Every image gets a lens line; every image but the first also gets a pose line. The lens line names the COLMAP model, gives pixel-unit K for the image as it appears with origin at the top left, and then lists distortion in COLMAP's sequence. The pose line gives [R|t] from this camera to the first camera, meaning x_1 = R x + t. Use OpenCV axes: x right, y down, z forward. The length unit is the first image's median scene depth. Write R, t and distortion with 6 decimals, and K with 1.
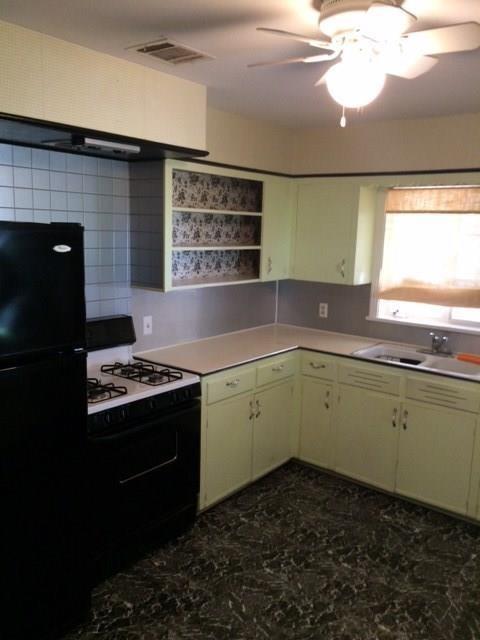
lens RADIAL K [[554.3, 0, 240.0], [0, 554.3, 320.0], [0, 0, 1]] dist [0.033337, -0.002375]
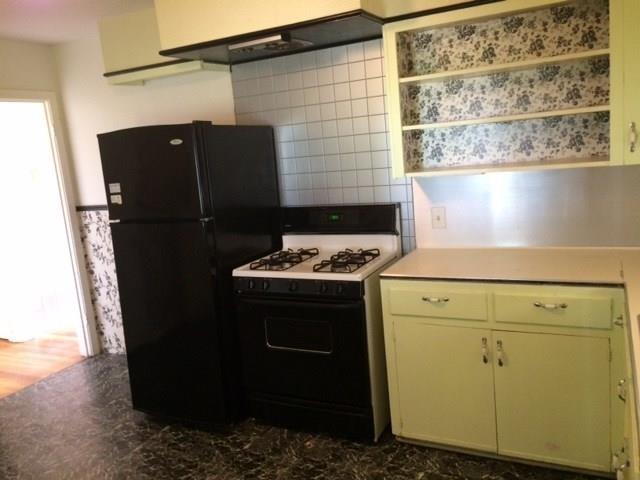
lens RADIAL K [[554.3, 0, 320.0], [0, 554.3, 240.0], [0, 0, 1]] dist [0.033337, -0.002375]
pose [[0.189361, 0.128979, -0.973400, 0.684846], [-0.067092, 0.990718, 0.118222, -0.047715], [0.979613, 0.042921, 0.196257, 0.686858]]
